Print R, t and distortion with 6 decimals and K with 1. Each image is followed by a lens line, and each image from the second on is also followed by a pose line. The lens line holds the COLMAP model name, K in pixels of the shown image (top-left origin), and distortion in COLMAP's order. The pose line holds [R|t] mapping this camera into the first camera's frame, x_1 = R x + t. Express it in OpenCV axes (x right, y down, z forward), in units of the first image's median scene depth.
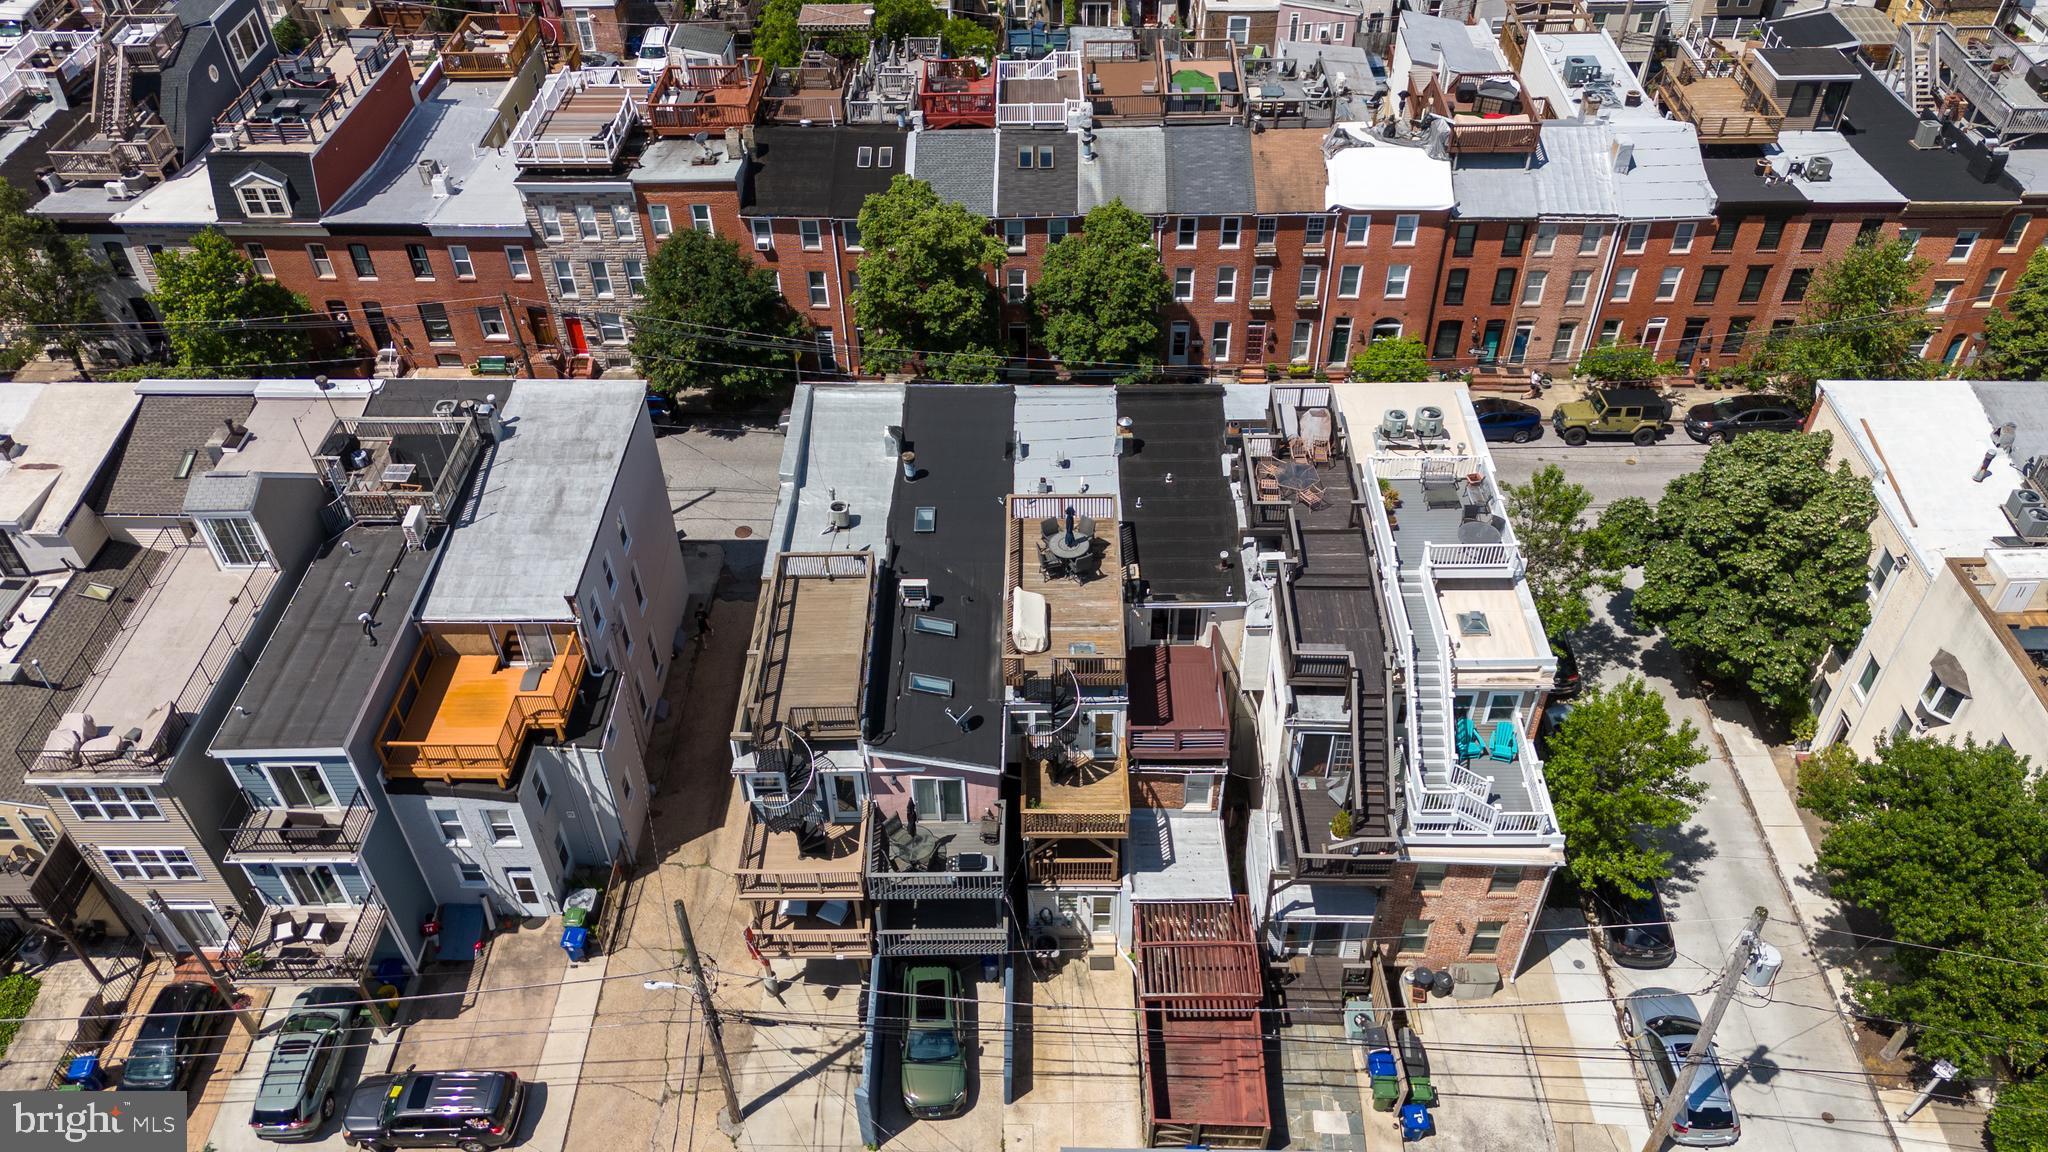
lens RADIAL K [[1497.3, 0, 1019.6], [0, 1497.3, 578.8], [0, 0, 1]] dist [0.049179, -0.010356]
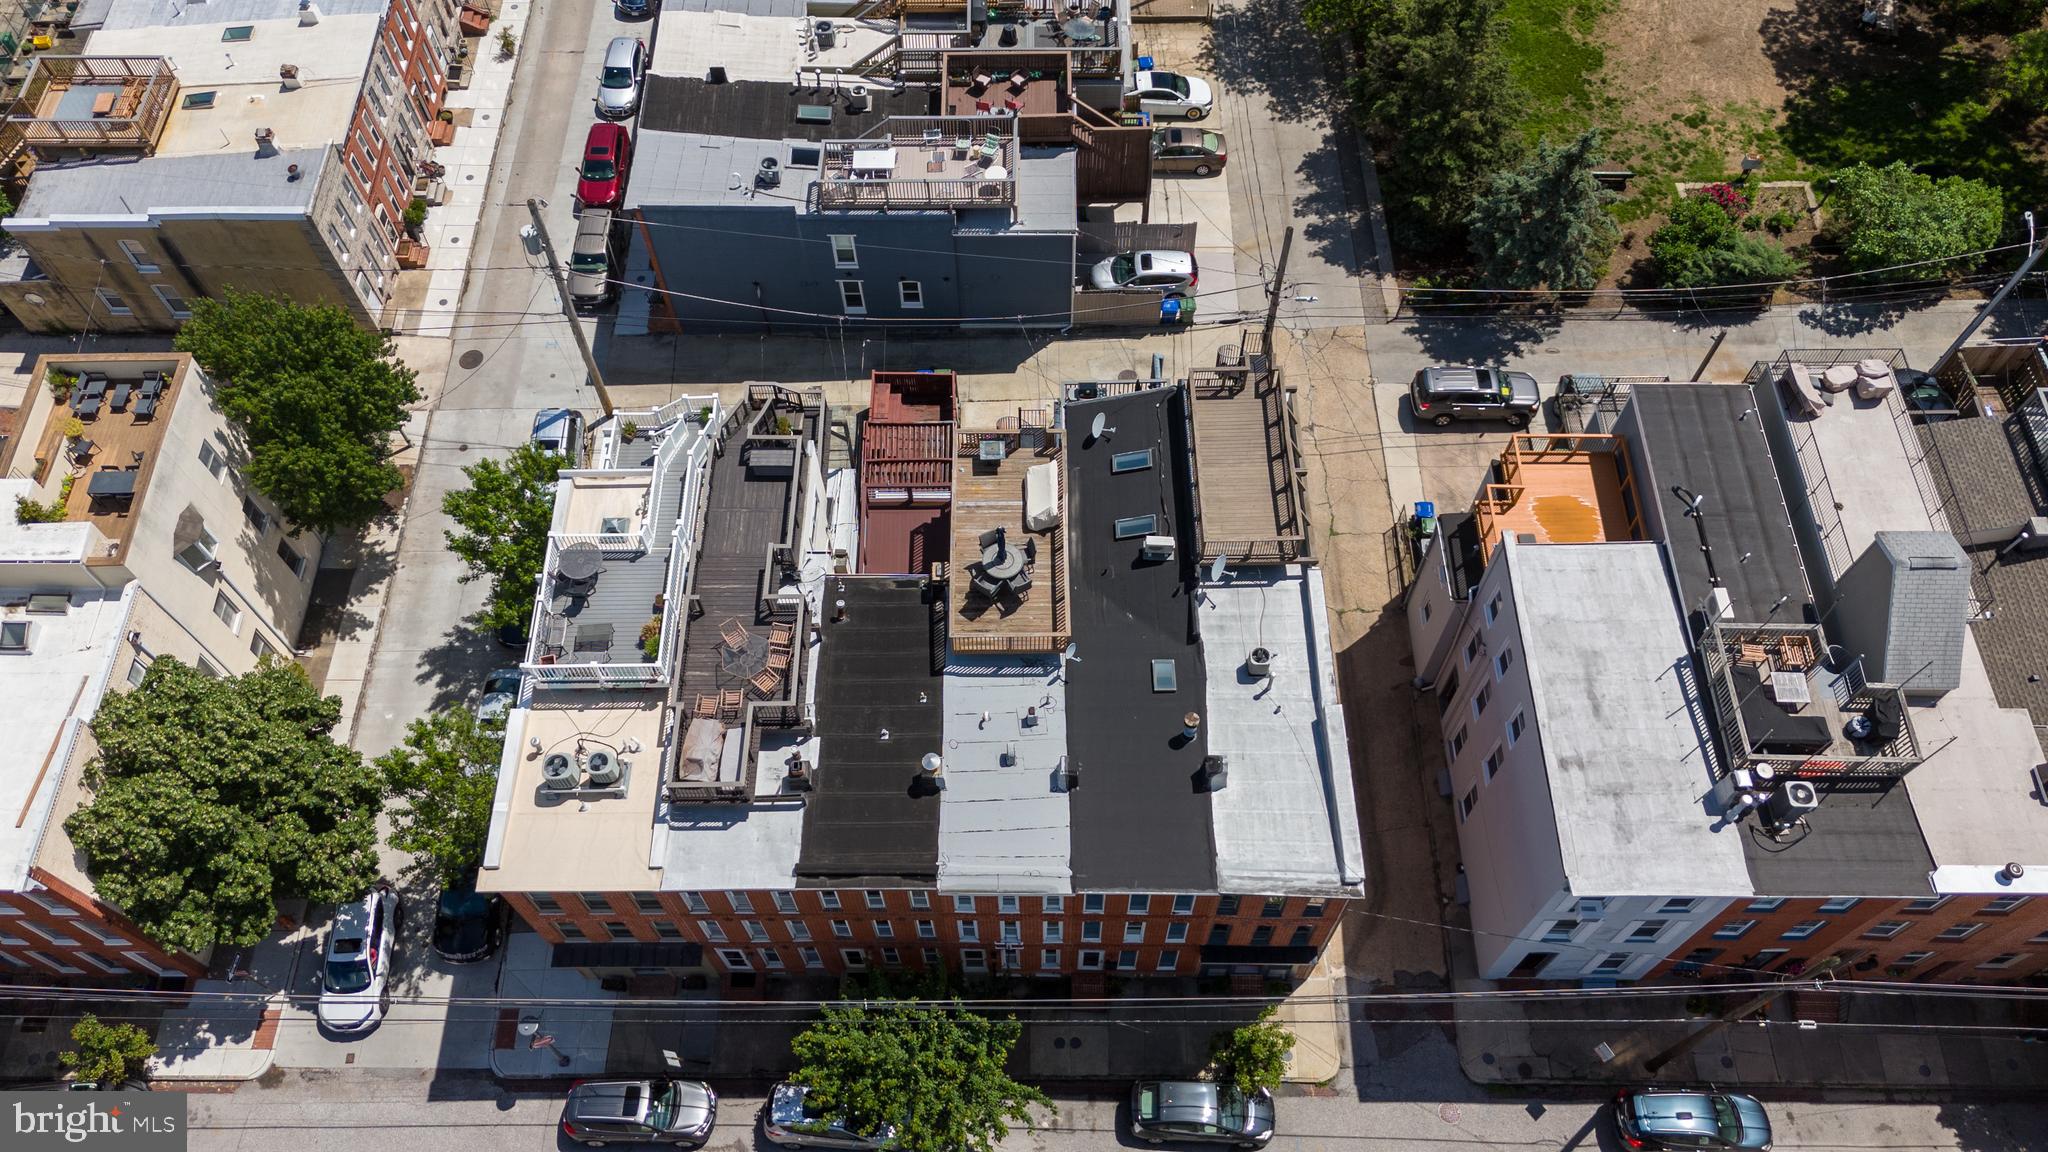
lens RADIAL K [[1497.3, 0, 1018.4], [0, 1497.3, 572.9], [0, 0, 1]] dist [0.049179, -0.010356]
pose [[-0.999583, 0.020507, 0.020348, 0.004448], [0.015429, -0.216528, 0.976155, -0.891974], [0.024424, 0.976061, 0.216121, 0.737276]]
